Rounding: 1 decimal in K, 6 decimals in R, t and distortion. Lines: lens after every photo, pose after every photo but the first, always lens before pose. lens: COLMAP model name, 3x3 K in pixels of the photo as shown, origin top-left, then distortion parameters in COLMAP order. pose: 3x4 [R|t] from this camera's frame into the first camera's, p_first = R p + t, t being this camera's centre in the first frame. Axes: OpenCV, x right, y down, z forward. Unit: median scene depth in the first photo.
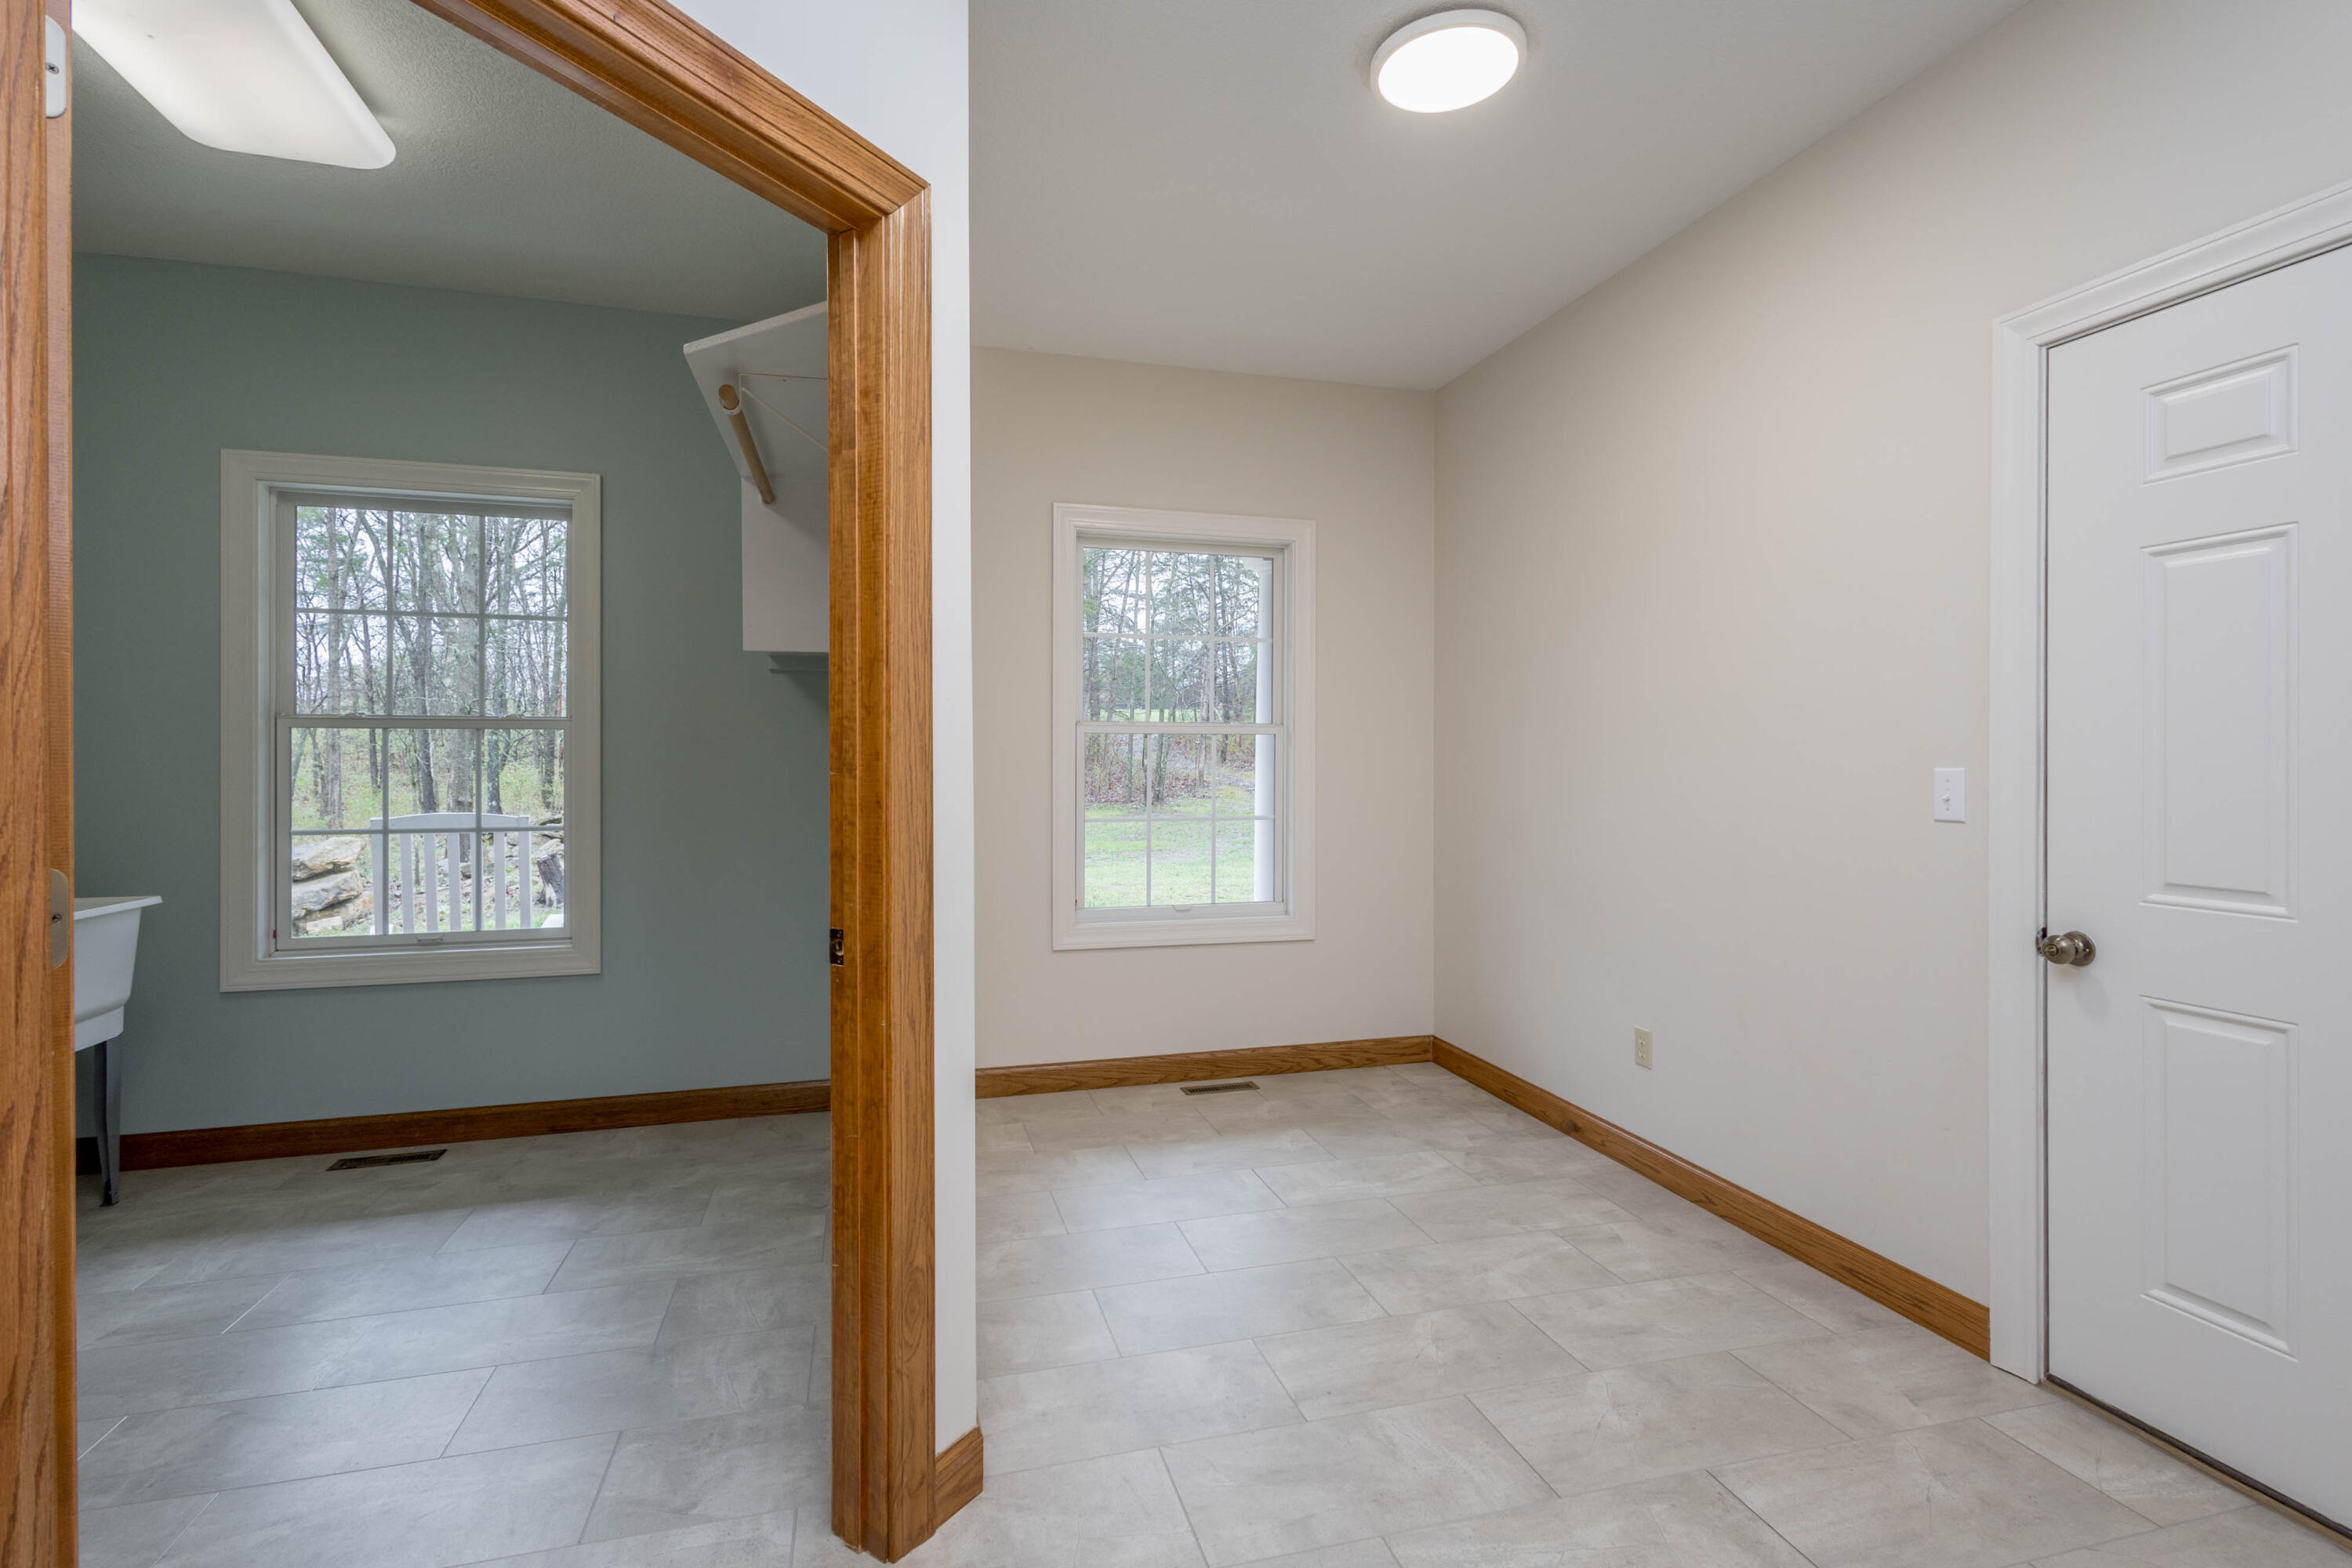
lens RADIAL K [[1086.4, 0, 1140.6], [0, 1086.4, 764.9], [0, 0, 1]] dist [0.005694, 0.000163]
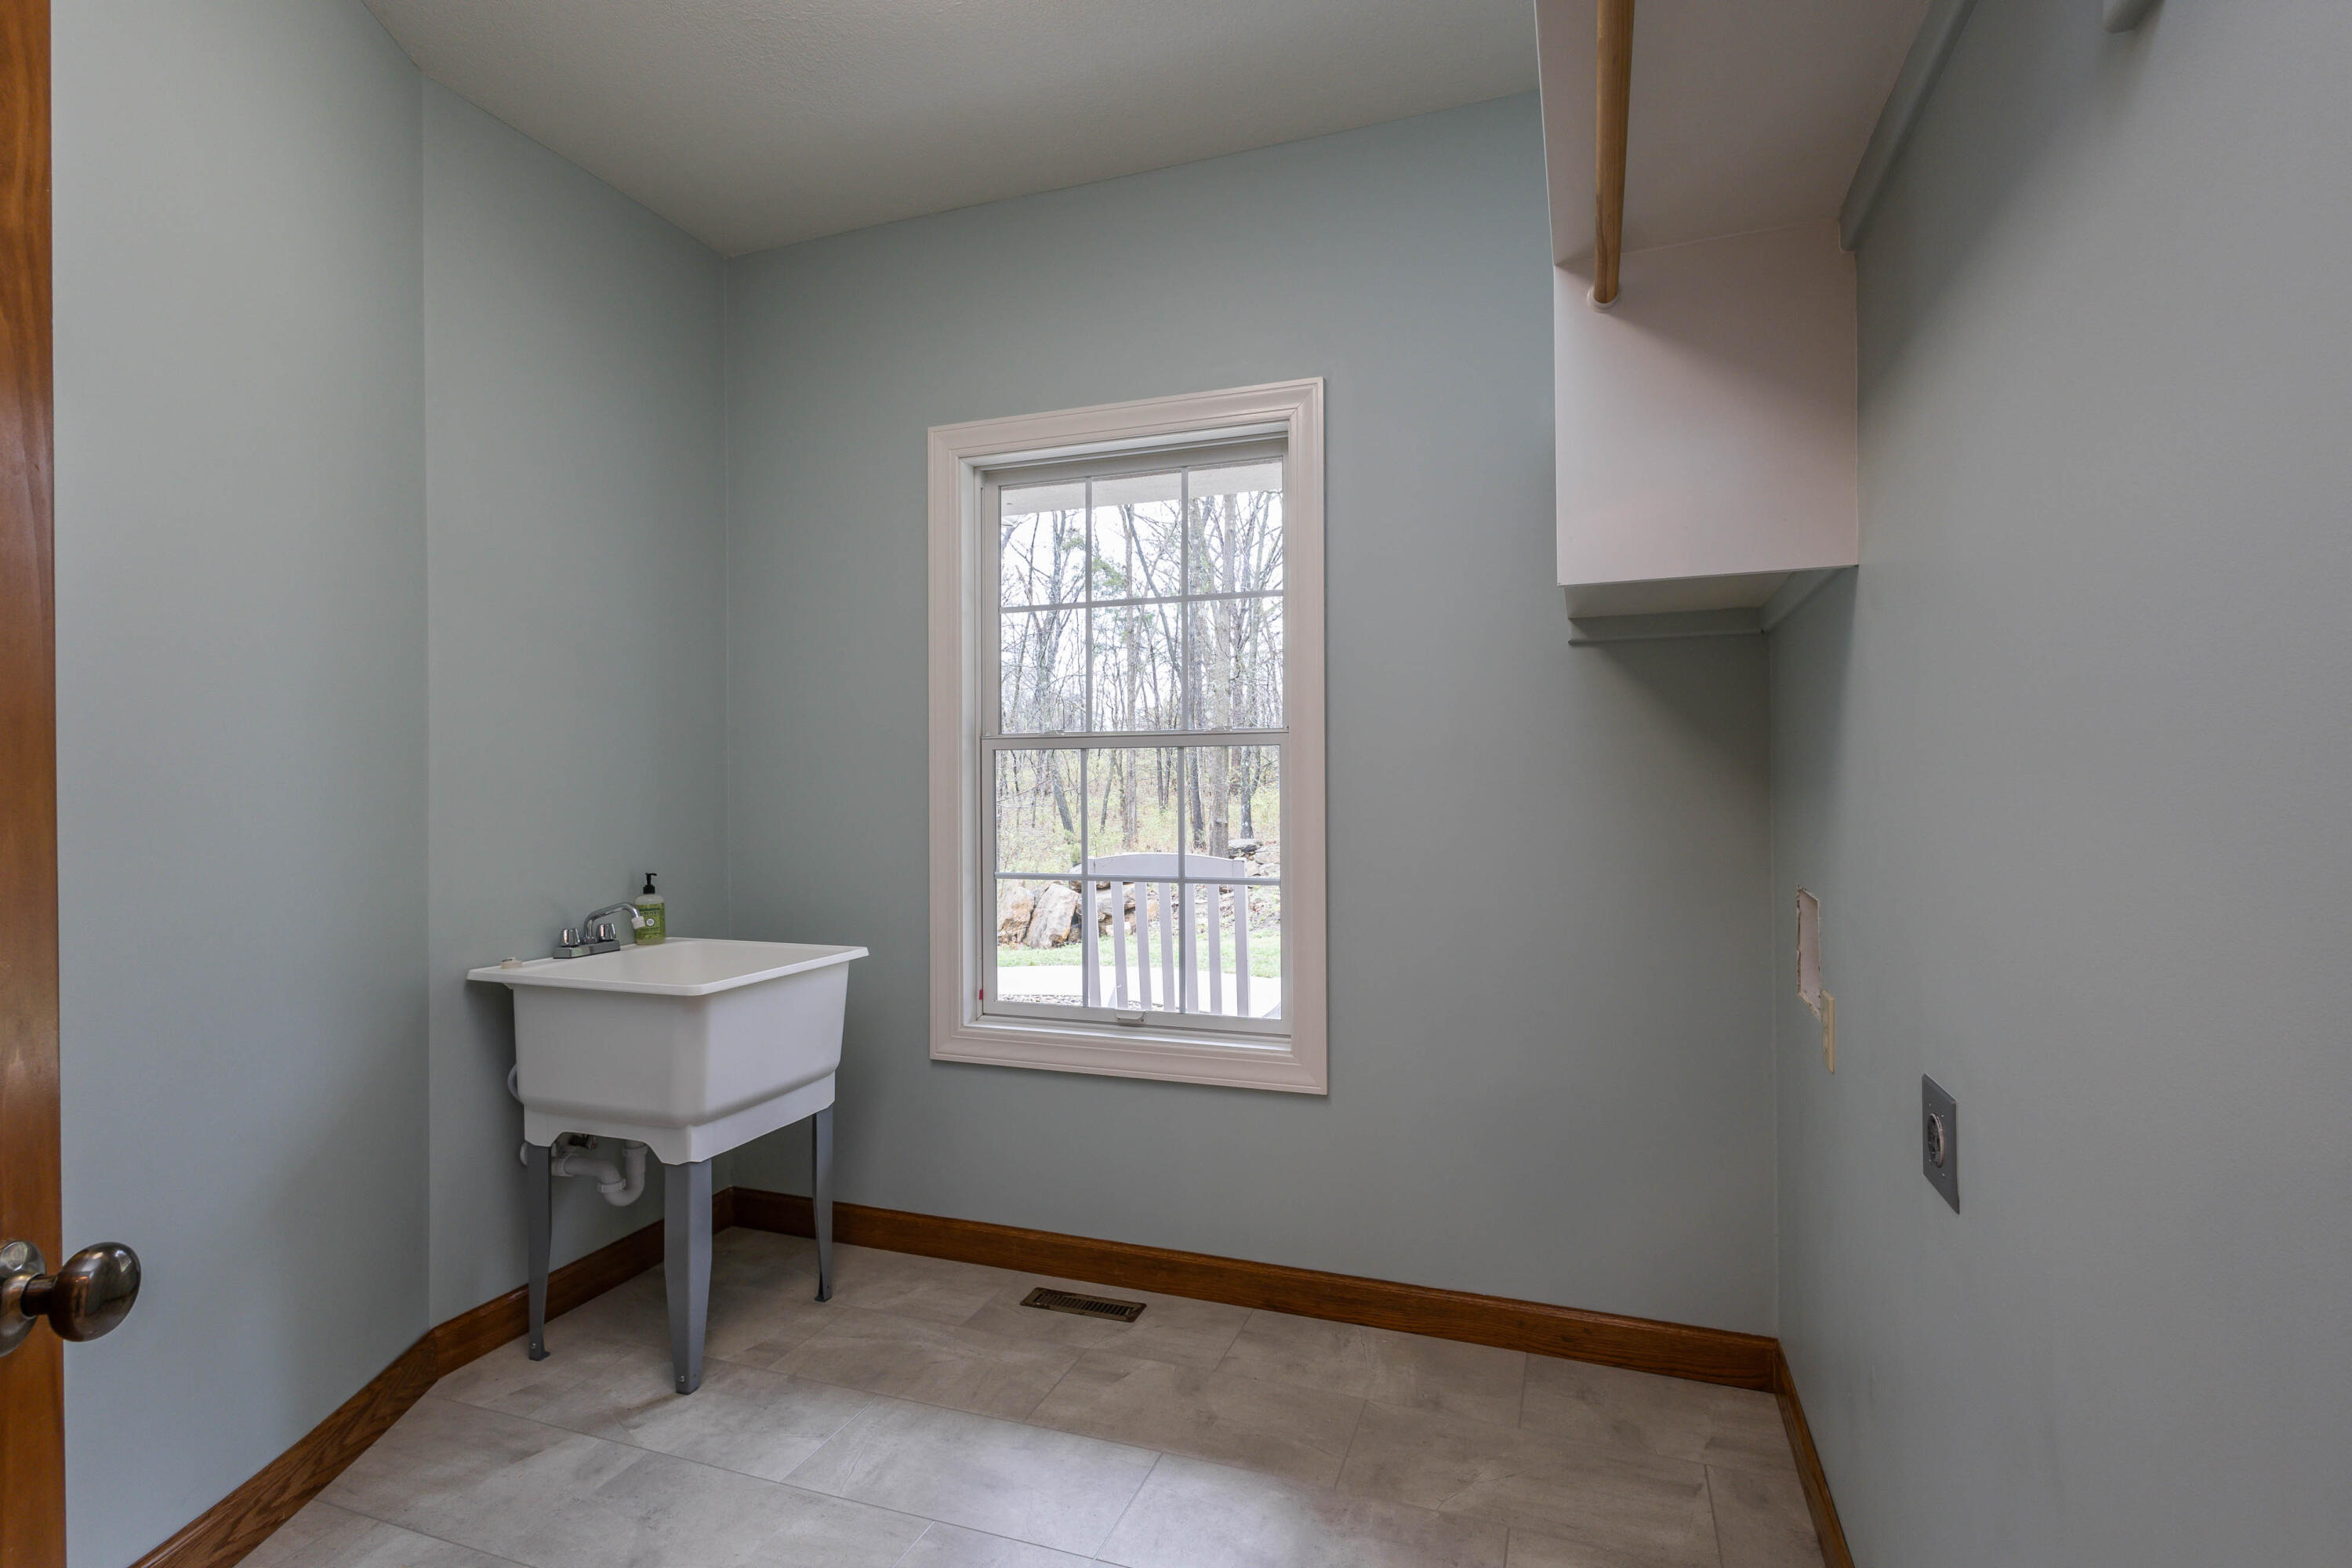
lens RADIAL K [[1086.4, 0, 1178.2], [0, 1086.4, 784.5], [0, 0, 1]] dist [0.005694, 0.000163]
pose [[0.823465, -0.005694, -0.567338, -0.191320], [0.004201, 0.999983, -0.003938, -0.004102], [0.567351, 0.000859, 0.823475, 0.397115]]
